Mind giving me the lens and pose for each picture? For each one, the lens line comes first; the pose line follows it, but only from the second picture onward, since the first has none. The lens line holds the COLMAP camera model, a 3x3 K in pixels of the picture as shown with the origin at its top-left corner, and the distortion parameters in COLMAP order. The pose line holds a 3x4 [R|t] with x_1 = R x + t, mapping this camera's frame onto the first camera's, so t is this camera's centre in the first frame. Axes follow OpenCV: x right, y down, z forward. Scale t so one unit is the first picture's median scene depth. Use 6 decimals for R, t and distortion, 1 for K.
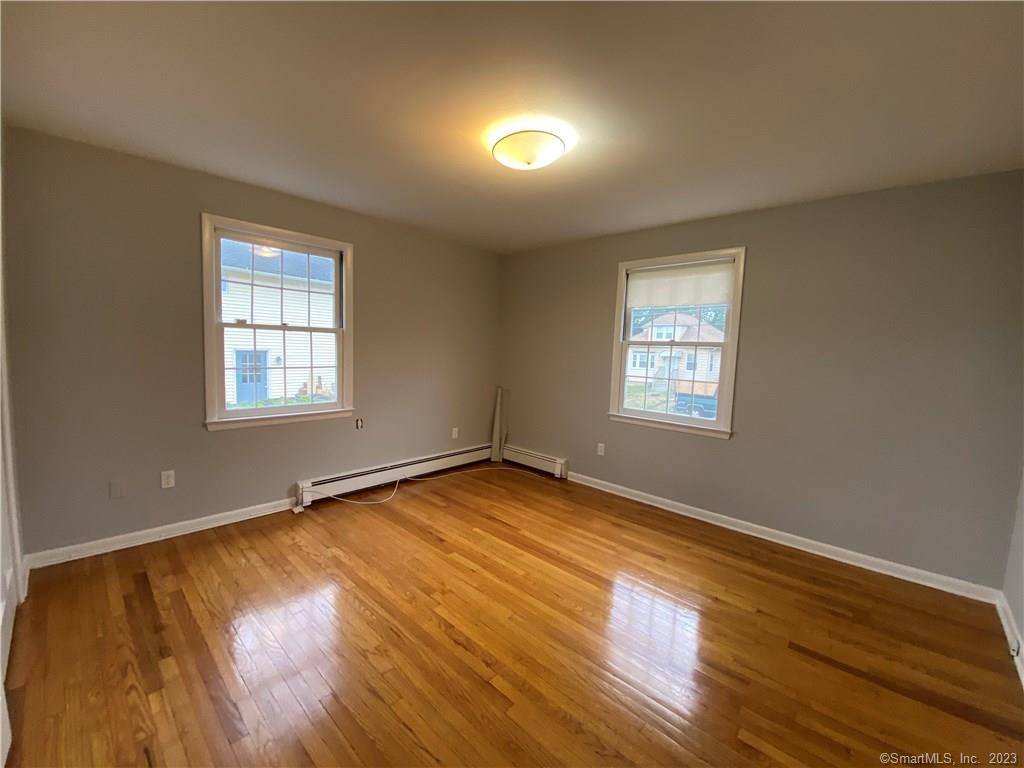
lens RADIAL K [[414.3, 0, 512.0], [0, 414.3, 384.0], [0, 0, 1]] dist [0.037917, -0.026509]
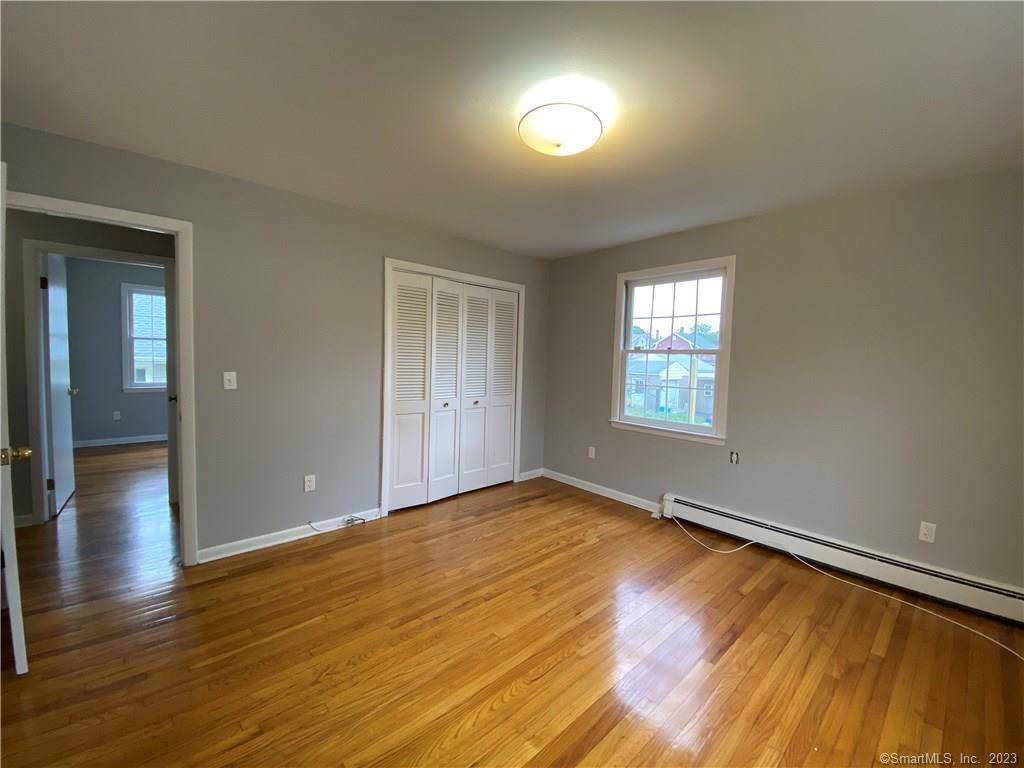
lens RADIAL K [[414.3, 0, 512.0], [0, 414.3, 384.0], [0, 0, 1]] dist [0.037917, -0.026509]
pose [[-0.077252, 0.024894, -0.996701, 0.613692], [-0.121564, 0.991994, 0.034199, -0.034345], [0.989573, 0.123805, -0.073607, 0.678987]]
